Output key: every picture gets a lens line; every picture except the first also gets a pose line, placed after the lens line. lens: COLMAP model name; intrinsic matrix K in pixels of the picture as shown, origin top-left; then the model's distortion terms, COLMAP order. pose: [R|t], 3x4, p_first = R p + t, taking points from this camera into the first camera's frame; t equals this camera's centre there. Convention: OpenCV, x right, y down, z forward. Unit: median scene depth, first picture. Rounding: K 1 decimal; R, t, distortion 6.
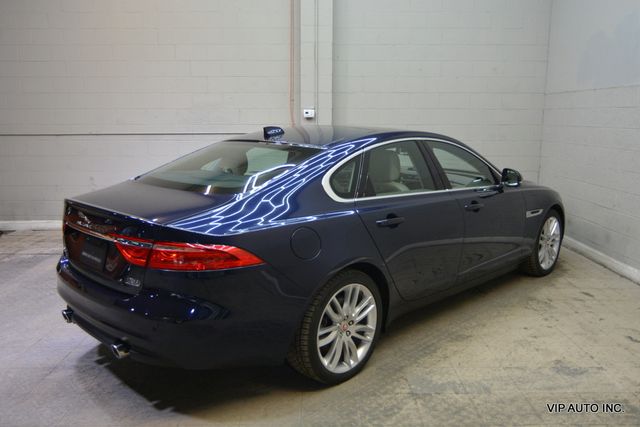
lens RADIAL K [[530.0, 0, 317.5], [0, 530.0, 212.5], [0, 0, 1]] dist [-0.000246, 0.001818]
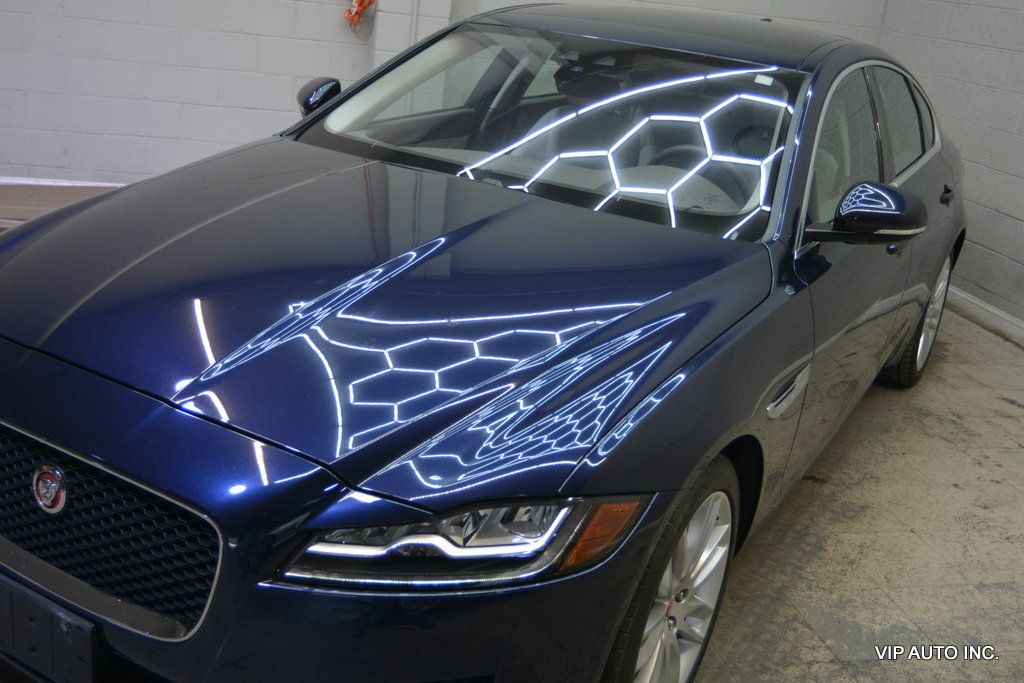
lens RADIAL K [[1084.5, 0, 512.0], [0, 1084.5, 341.5], [0, 0, 1]] dist [0.011019, 0.012894]
pose [[0.965083, 0.027092, 0.260539, -0.301079], [-0.071315, 0.984240, 0.161818, -0.048196], [-0.252049, -0.174748, 0.951806, 0.217022]]
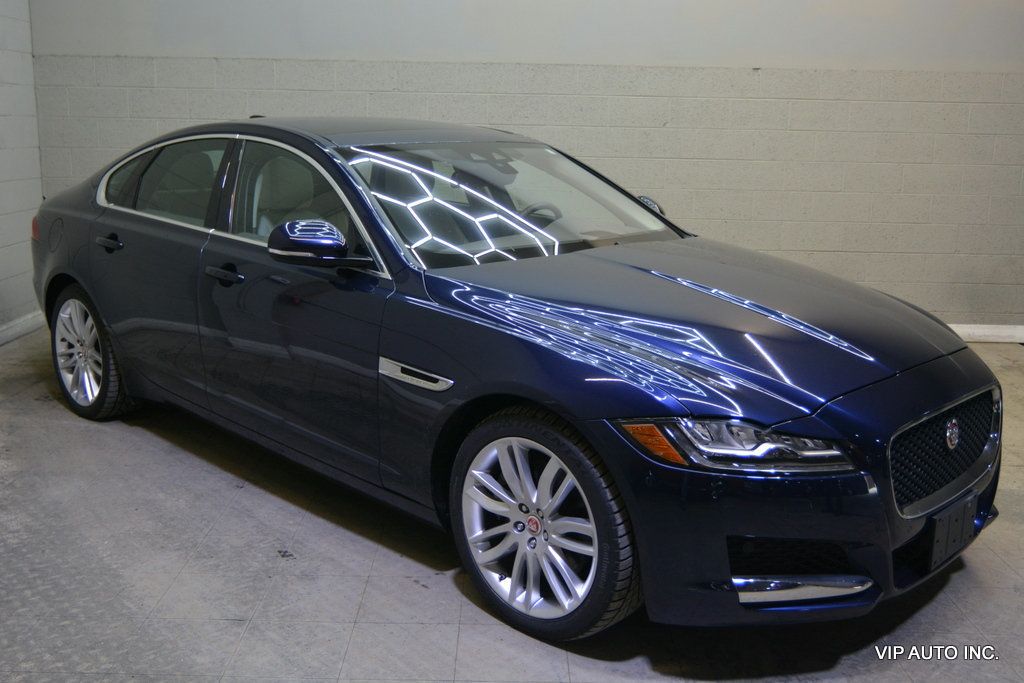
lens RADIAL K [[1030.3, 0, 509.8], [0, 1030.3, 337.8], [0, 0, 1]] dist [-0.011583, 0.005368]
pose [[0.003782, -0.209252, 0.977854, -1.242881], [0.160826, 0.965260, 0.205935, -0.187290], [-0.986976, 0.156485, 0.037303, 1.144468]]
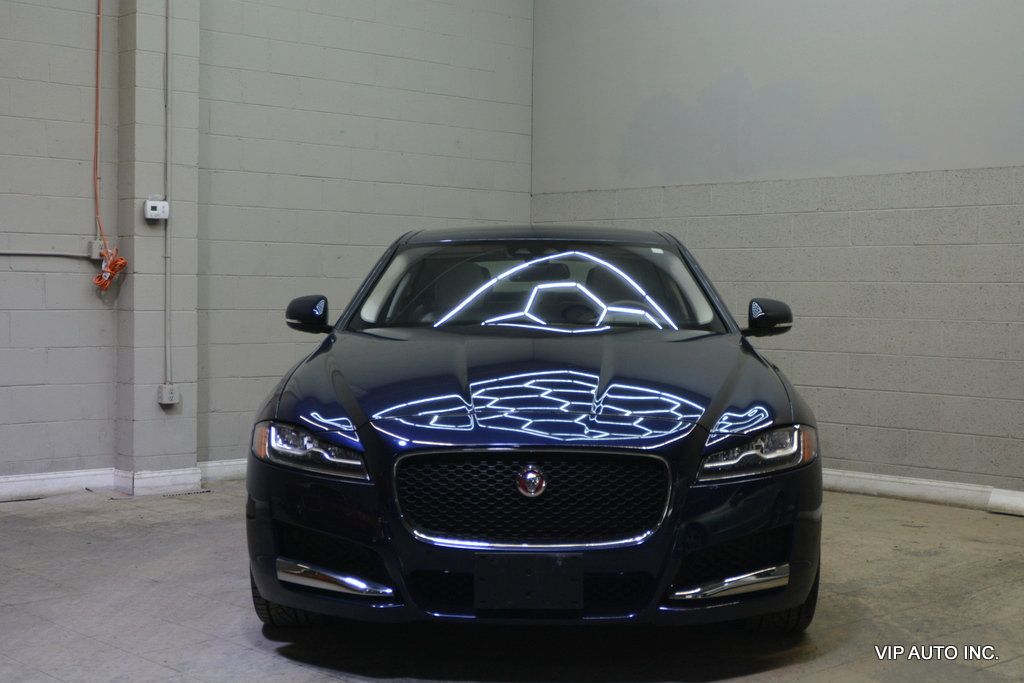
lens RADIAL K [[1486.2, 0, 512.0], [0, 1486.2, 341.5], [0, 0, 1]] dist [-0.005644, -0.013989]
pose [[0.734956, -0.016608, 0.677911, -1.272307], [0.111438, 0.989067, -0.096584, 0.141926], [-0.668895, 0.146530, 0.728772, -0.137931]]
